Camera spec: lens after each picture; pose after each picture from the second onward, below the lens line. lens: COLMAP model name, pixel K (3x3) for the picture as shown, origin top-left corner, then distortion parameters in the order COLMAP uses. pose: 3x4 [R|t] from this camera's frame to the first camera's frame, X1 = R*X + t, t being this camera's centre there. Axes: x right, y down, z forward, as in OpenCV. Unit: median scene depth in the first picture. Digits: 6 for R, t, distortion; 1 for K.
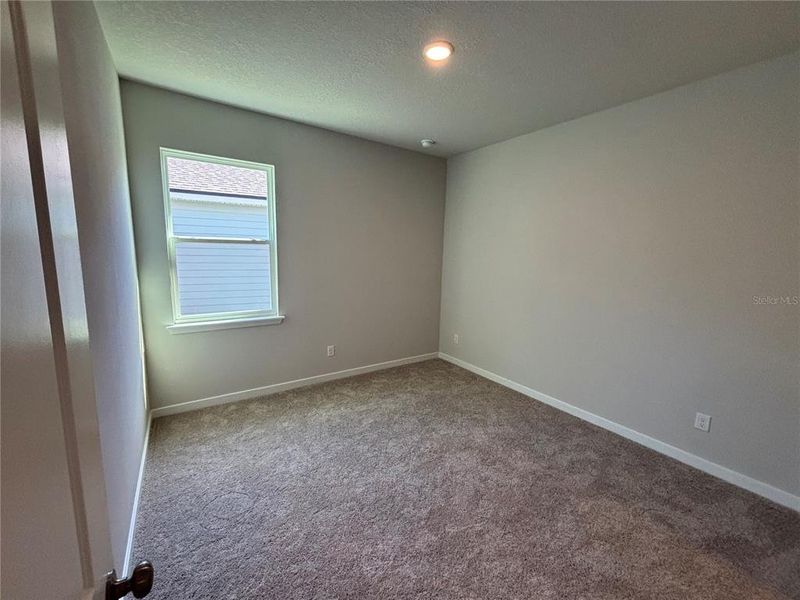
lens RADIAL K [[324.1, 0, 404.0], [0, 324.1, 297.2], [0, 0, 1]] dist [0.001219, -0.000223]
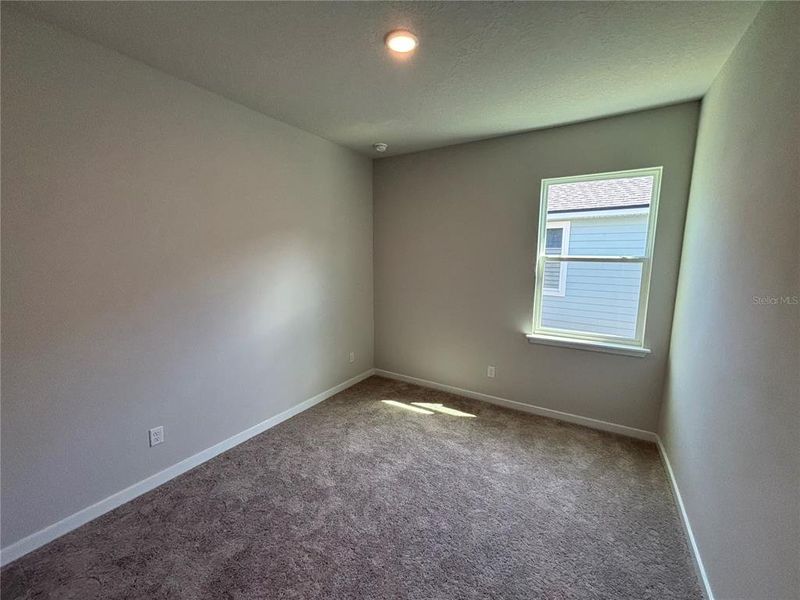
lens RADIAL K [[328.7, 0, 400.2], [0, 328.7, 311.7], [0, 0, 1]] dist [0.000343, -0.000029]
pose [[0.399244, 0.122928, -0.908566, 0.133616], [-0.139670, 0.987559, 0.072242, -0.009588], [0.906144, 0.098058, 0.411446, 0.090588]]
